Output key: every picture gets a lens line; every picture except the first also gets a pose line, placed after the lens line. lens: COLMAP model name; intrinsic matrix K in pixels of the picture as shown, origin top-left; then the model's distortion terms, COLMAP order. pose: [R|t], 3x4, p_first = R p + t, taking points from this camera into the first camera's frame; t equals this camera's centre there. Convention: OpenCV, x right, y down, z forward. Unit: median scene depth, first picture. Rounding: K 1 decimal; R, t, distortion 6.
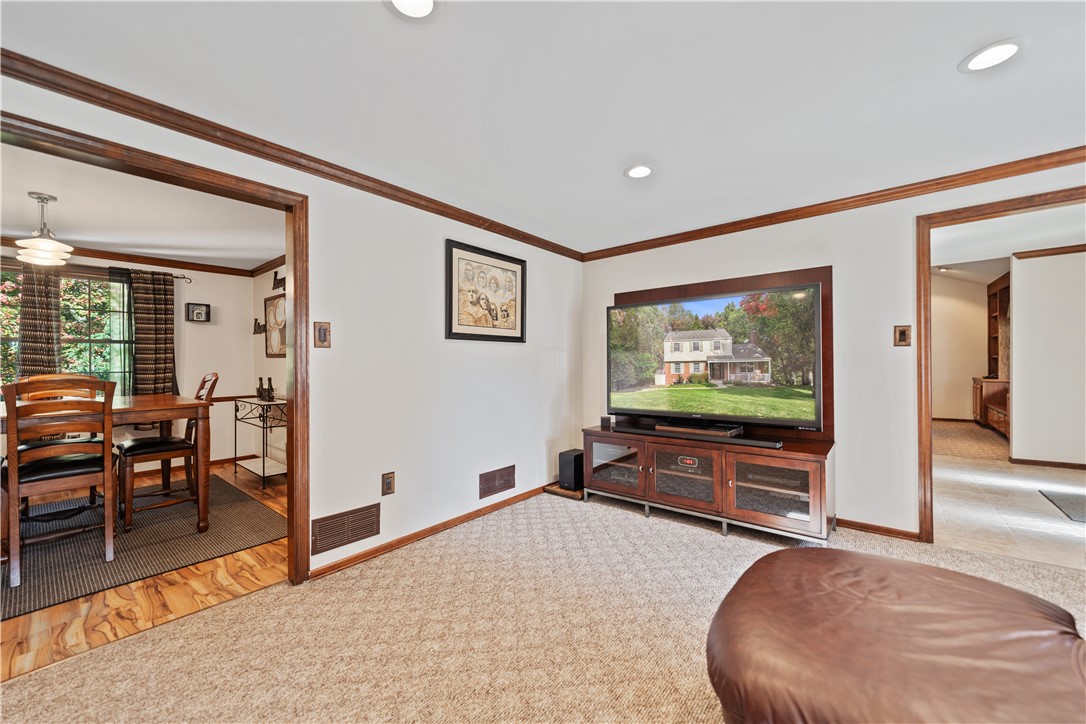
lens RADIAL K [[415.0, 0, 538.3], [0, 415.0, 362.8], [0, 0, 1]] dist [-0.001452, 0.000456]
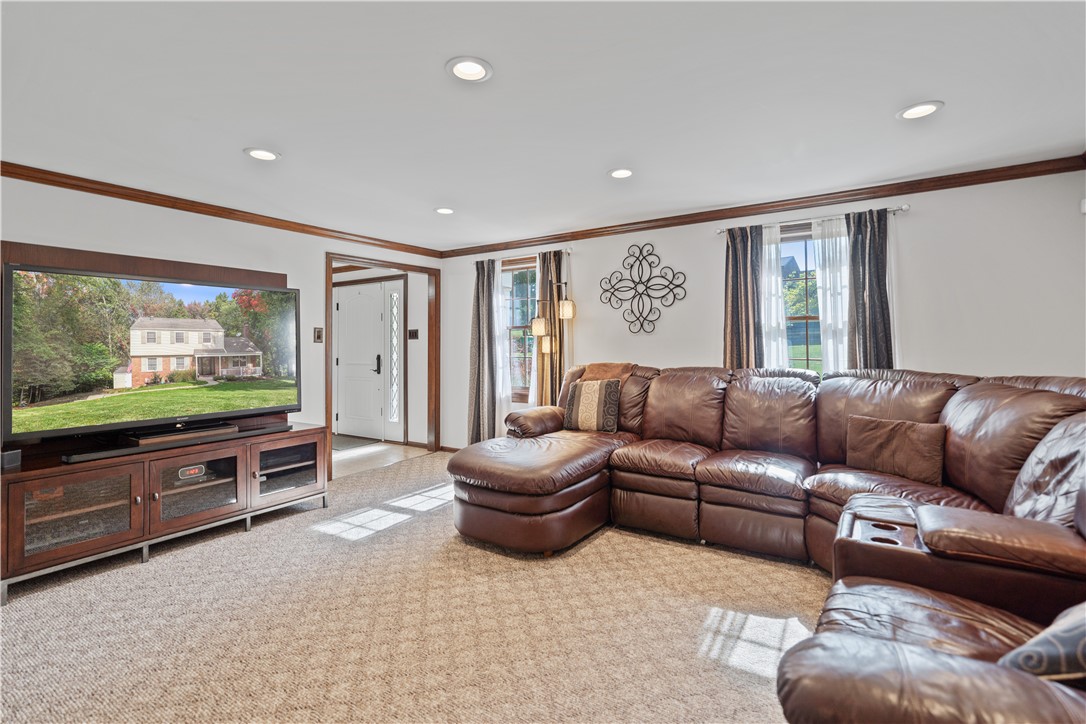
lens RADIAL K [[499.7, 0, 539.8], [0, 499.7, 384.0], [0, 0, 1]] dist [0.005187, -0.001687]
pose [[-0.105868, -0.056527, 0.992772, -0.735625], [0.010522, 0.998263, 0.057961, 0.003182], [-0.994325, 0.016583, -0.105089, 0.398628]]
